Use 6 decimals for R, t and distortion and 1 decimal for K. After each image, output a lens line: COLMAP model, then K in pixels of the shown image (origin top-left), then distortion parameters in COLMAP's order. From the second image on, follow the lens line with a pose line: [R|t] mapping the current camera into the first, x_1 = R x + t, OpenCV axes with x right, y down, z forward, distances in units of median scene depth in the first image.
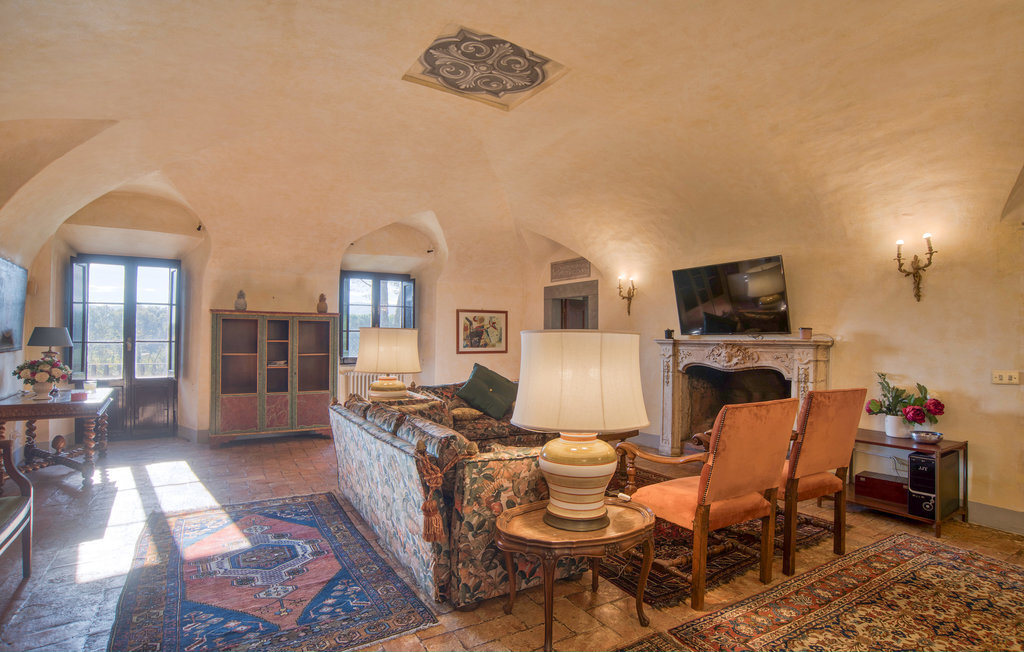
lens RADIAL K [[527.5, 0, 523.6], [0, 527.5, 331.4], [0, 0, 1]] dist [-0.107228, 0.054863]
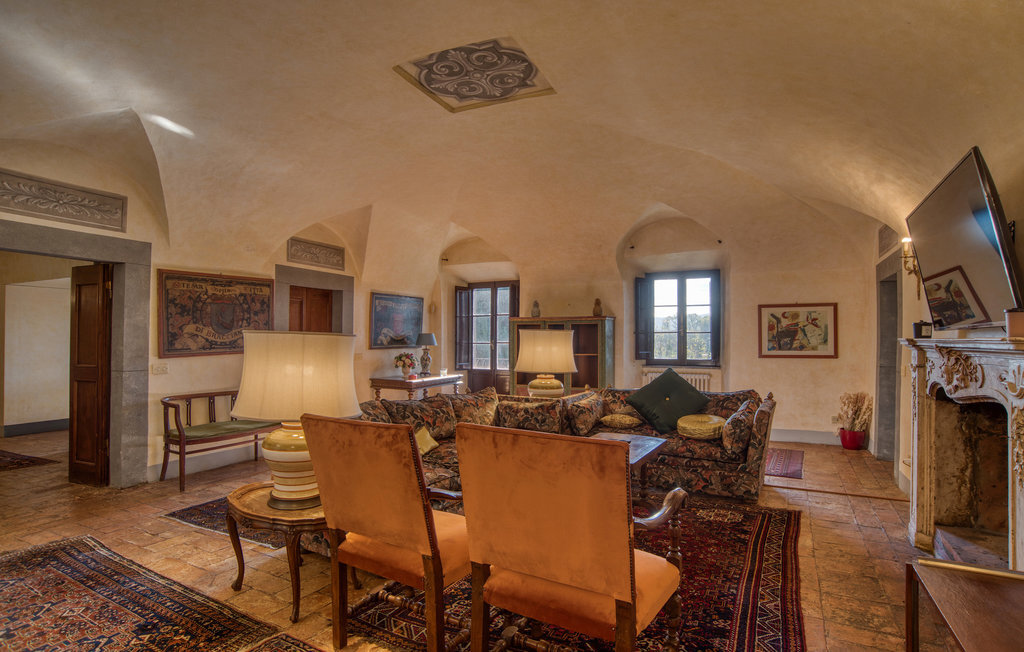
lens RADIAL K [[527.5, 0, 523.6], [0, 527.5, 331.4], [0, 0, 1]] dist [-0.107228, 0.054863]
pose [[0.511067, -0.016314, -0.859386, 0.389398], [0.012844, 0.999853, -0.011342, 0.005261], [0.859445, -0.005241, 0.511201, 0.255378]]
